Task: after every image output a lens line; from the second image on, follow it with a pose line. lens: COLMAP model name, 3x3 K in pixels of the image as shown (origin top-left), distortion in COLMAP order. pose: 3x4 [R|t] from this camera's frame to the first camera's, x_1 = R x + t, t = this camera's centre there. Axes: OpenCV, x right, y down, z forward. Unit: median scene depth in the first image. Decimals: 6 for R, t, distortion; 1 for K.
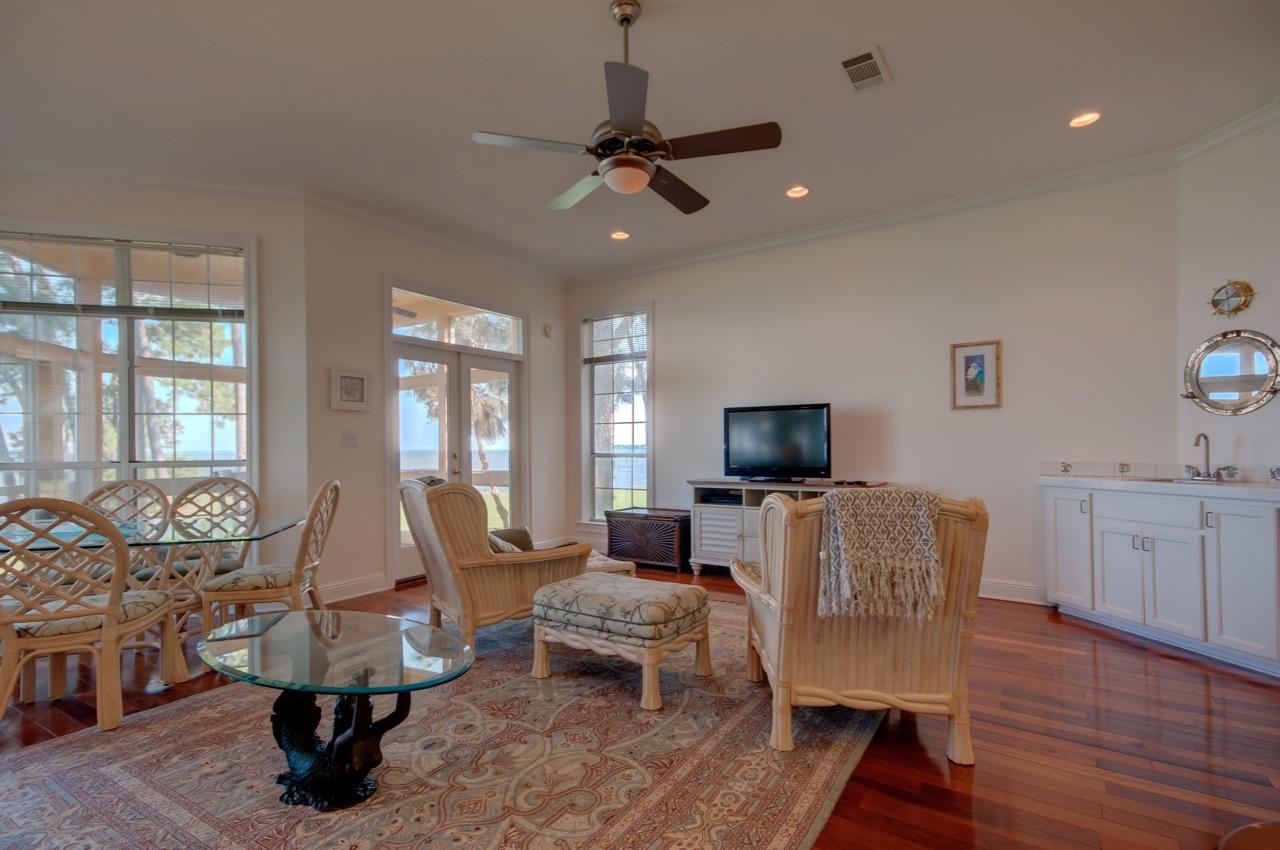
lens RADIAL K [[615.2, 0, 637.2], [0, 615.2, 442.1], [0, 0, 1]] dist [0.046888, 0.002080]
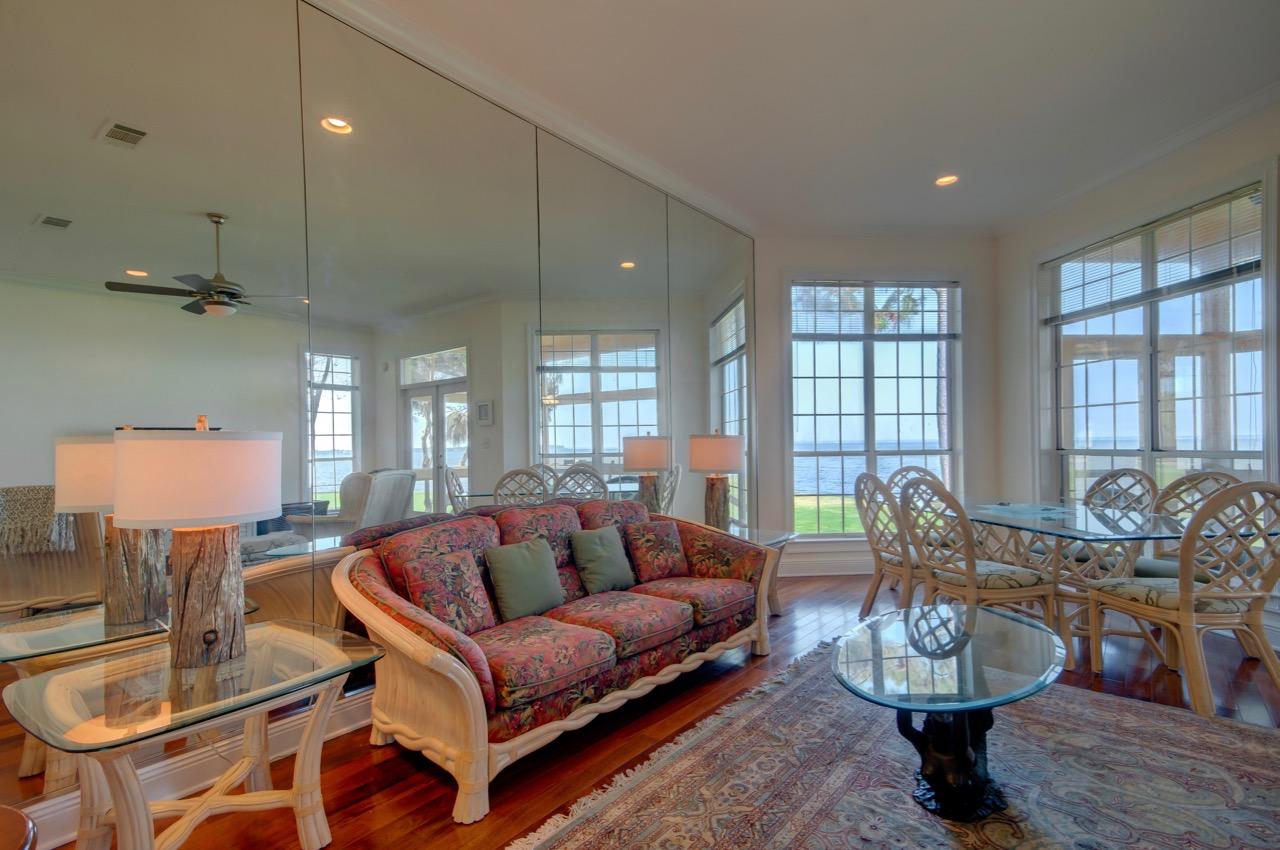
lens RADIAL K [[615.2, 0, 648.7], [0, 615.2, 436.0], [0, 0, 1]] dist [0.046888, 0.002080]
pose [[-0.096766, -0.005041, -0.995294, 0.226013], [0.016291, 0.999845, -0.006648, 0.001999], [0.995174, -0.016857, -0.096669, 0.295526]]
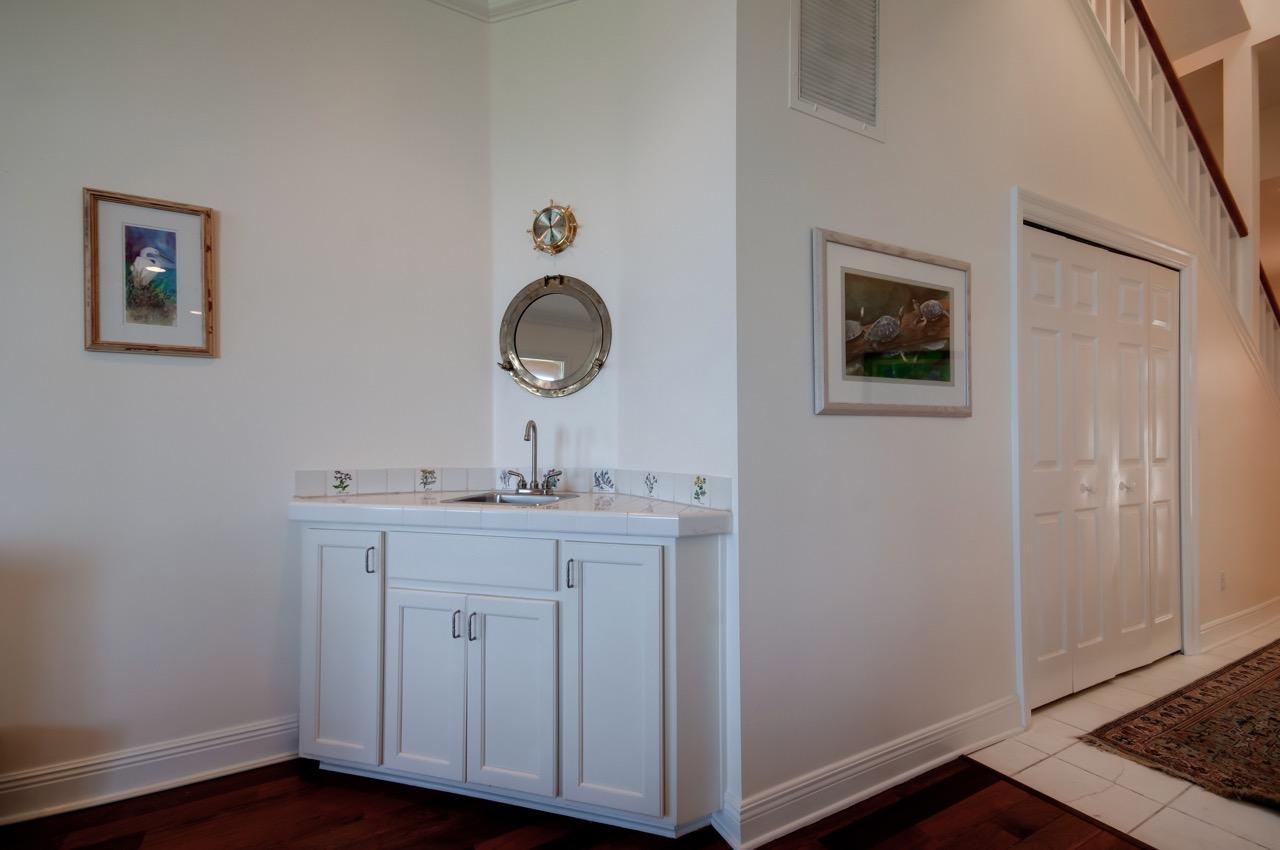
lens RADIAL K [[550.5, 0, 627.4], [0, 550.5, 442.0], [0, 0, 1]] dist [0.023064, -0.001094]
pose [[0.483846, 0.008372, 0.875113, 0.363610], [-0.008864, 0.999950, -0.004665, 0.007415], [-0.875108, -0.005500, 0.483896, 0.525683]]
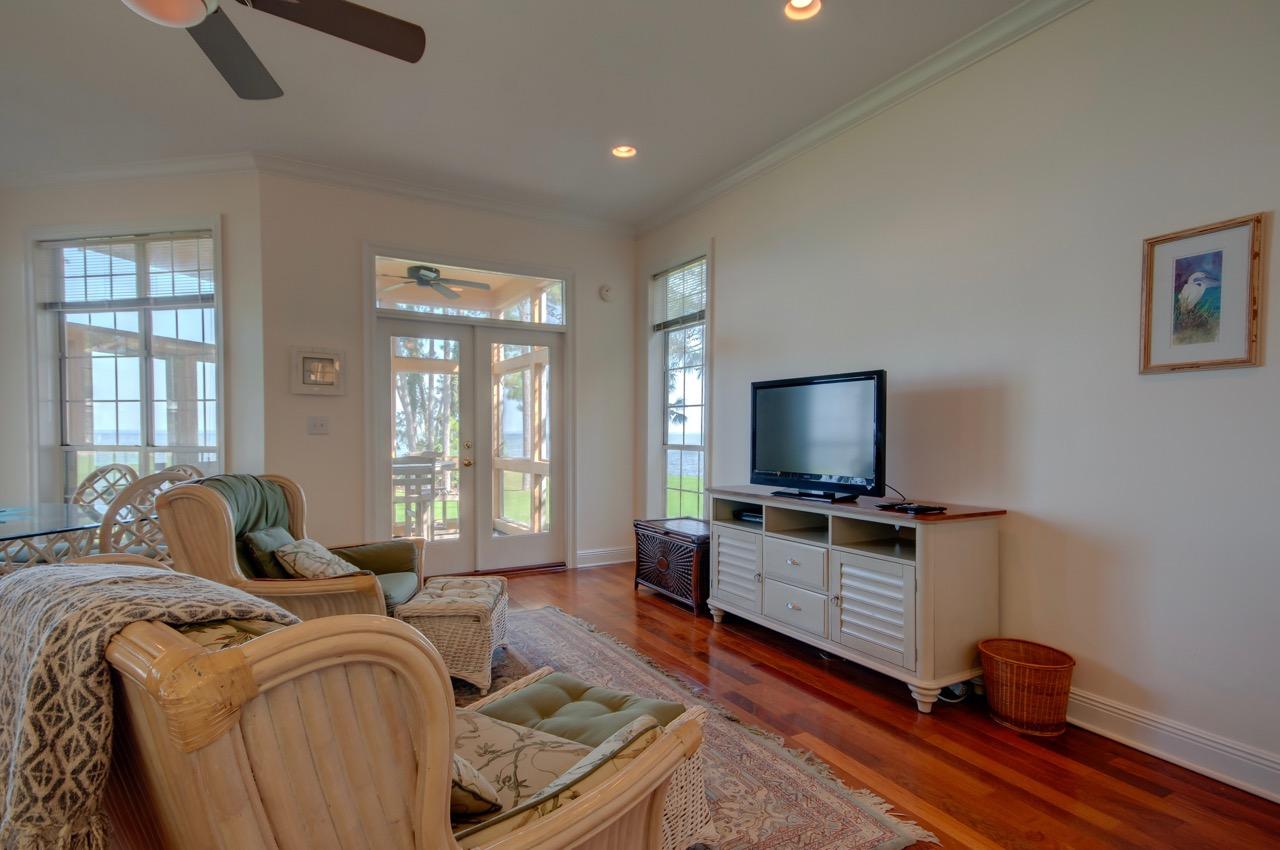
lens RADIAL K [[643.8, 0, 637.2], [0, 643.8, 440.9], [0, 0, 1]] dist [0.052482, 0.001717]
pose [[0.887349, 0.017245, -0.460776, 0.403882], [-0.005635, 0.999631, 0.026559, -0.010870], [0.461064, -0.020971, 0.887119, 0.358927]]
